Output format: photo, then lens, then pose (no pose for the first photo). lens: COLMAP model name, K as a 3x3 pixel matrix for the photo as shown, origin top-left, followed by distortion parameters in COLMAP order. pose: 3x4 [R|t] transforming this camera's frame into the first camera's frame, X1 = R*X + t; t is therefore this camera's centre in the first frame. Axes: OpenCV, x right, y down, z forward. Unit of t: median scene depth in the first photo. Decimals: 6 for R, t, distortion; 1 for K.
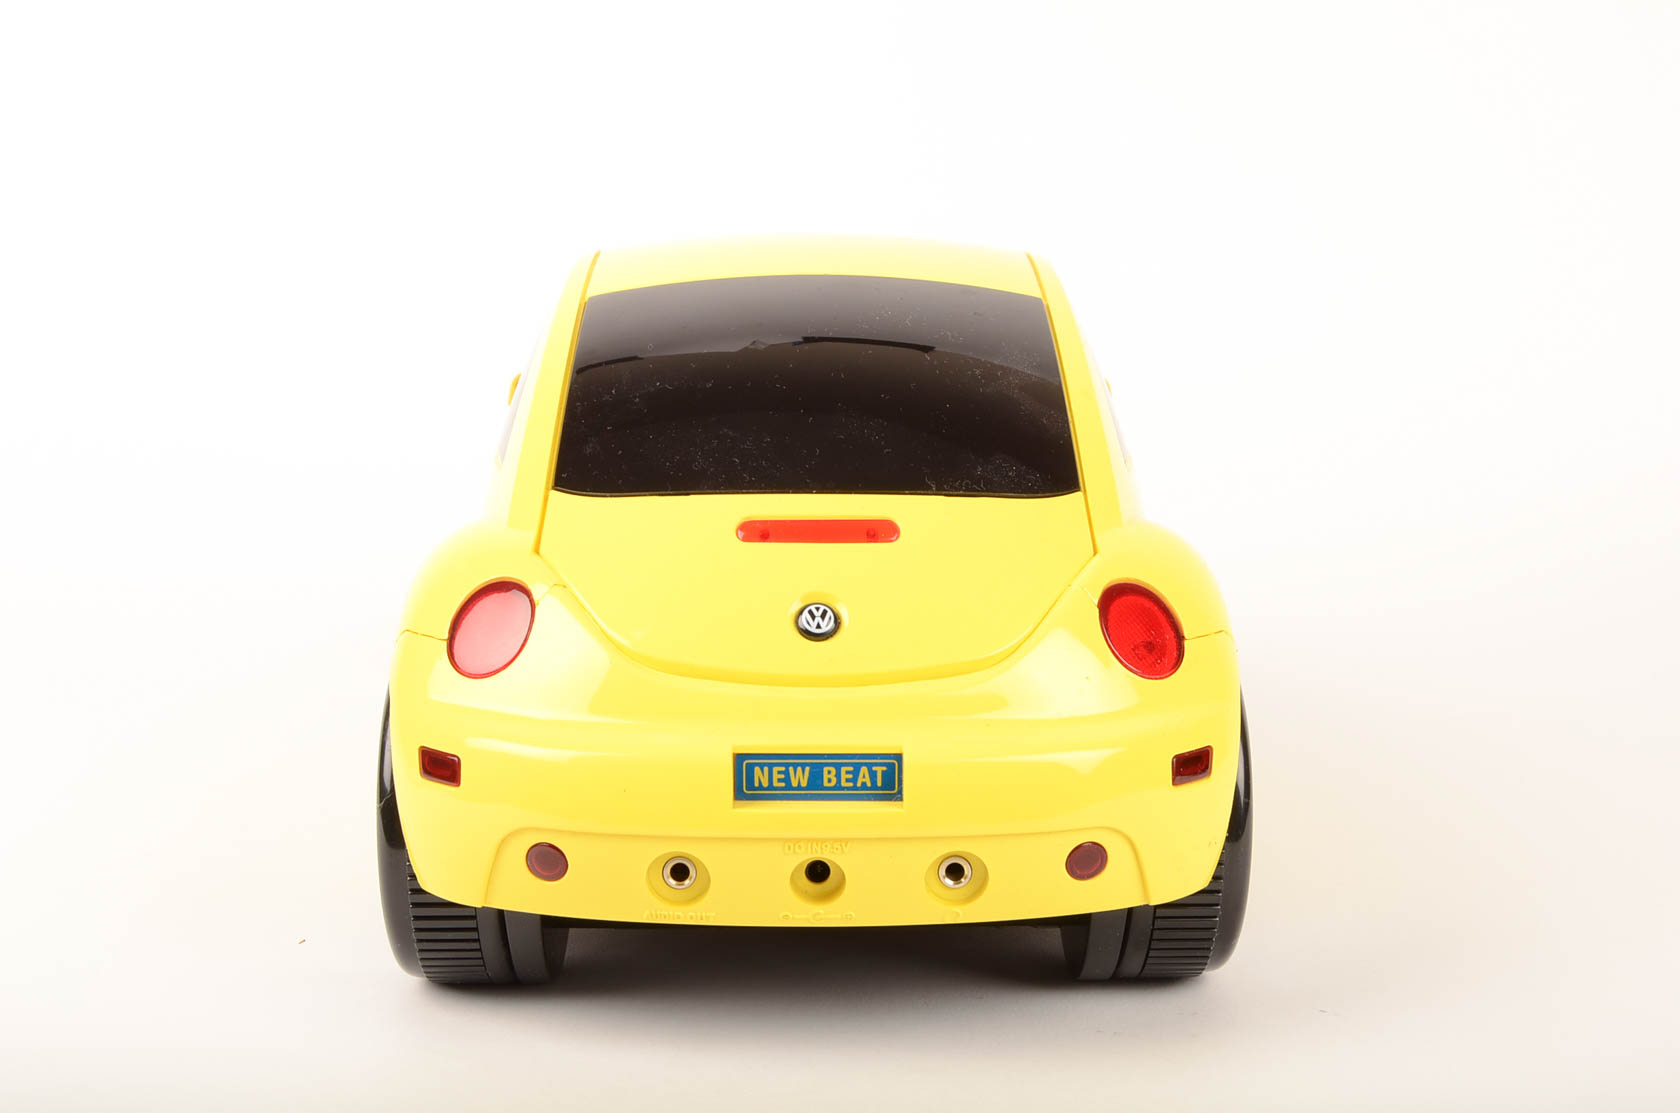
lens RADIAL K [[2420.1, 0, 842.7], [0, 2420.1, 561.3], [0, 0, 1]] dist [-0.041459, 0.000000]
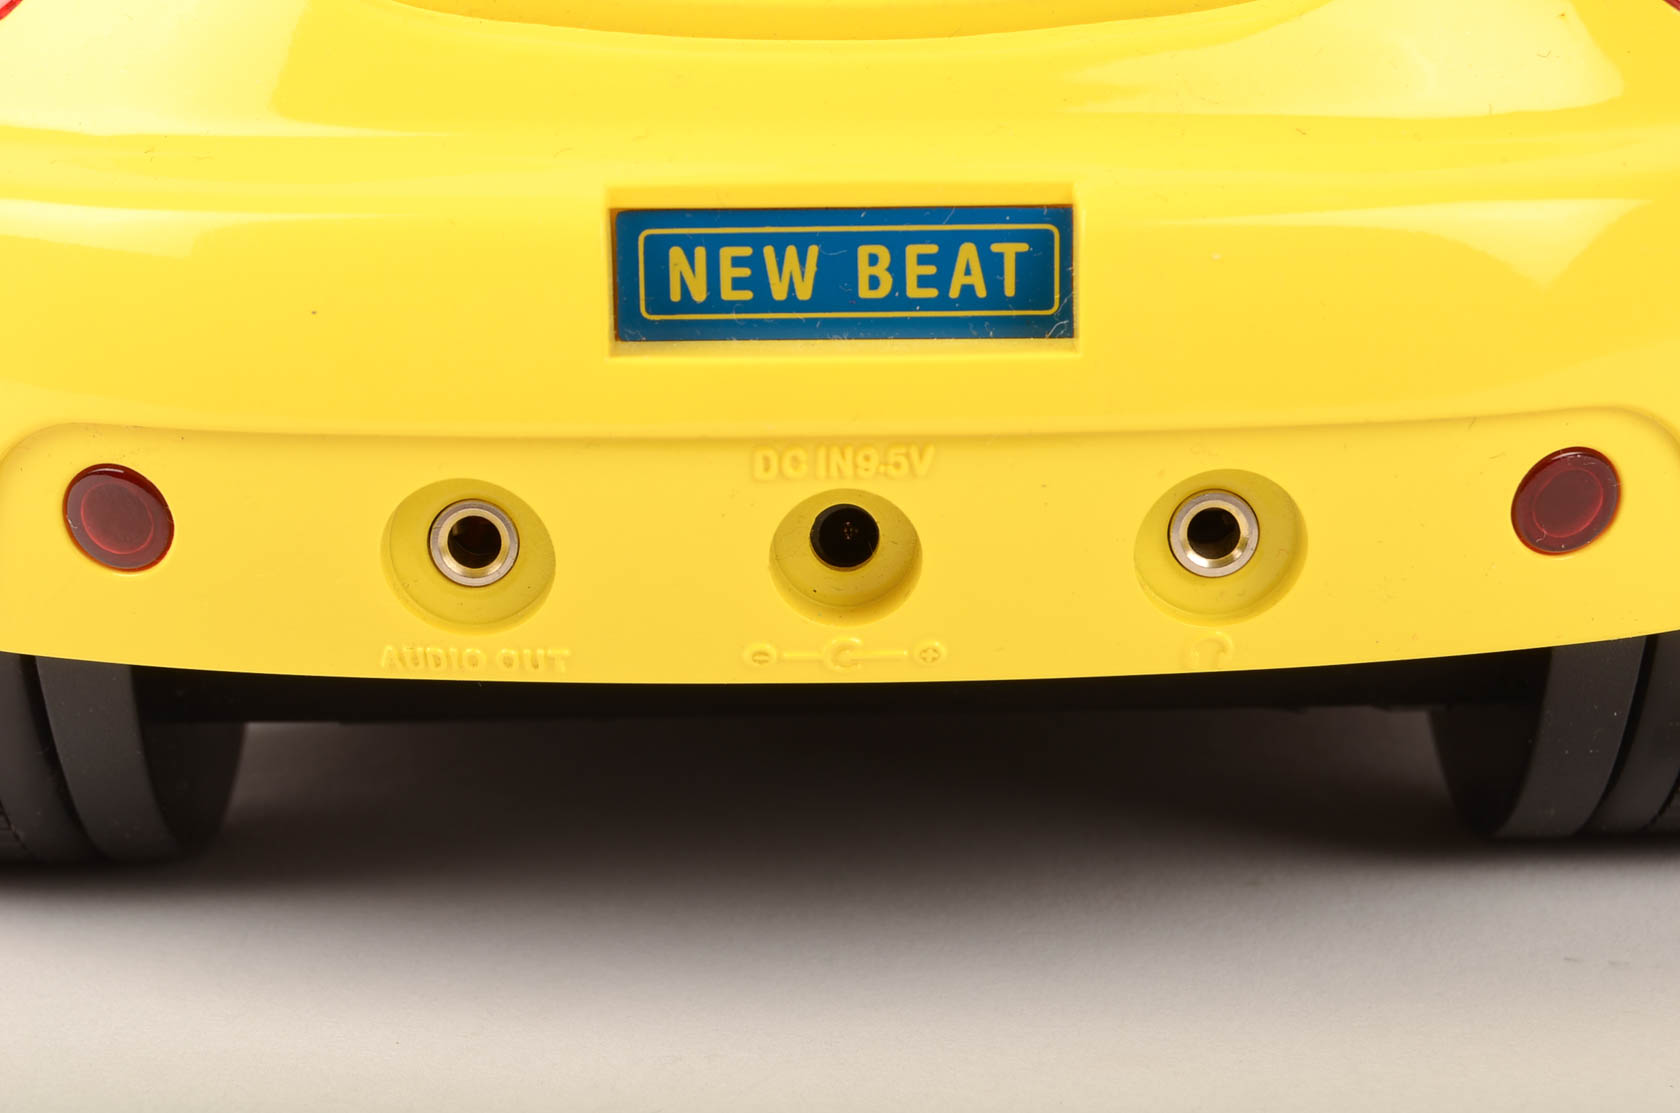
lens RADIAL K [[4771.6, 0, 840.0], [0, 4771.6, 555.7], [0, 0, 1]] dist [-0.087806, 0.000000]
pose [[0.999891, -0.010744, -0.010138, -0.003715], [0.011686, 0.995120, 0.097975, 0.060550], [0.009036, -0.098083, 0.995137, 0.274624]]
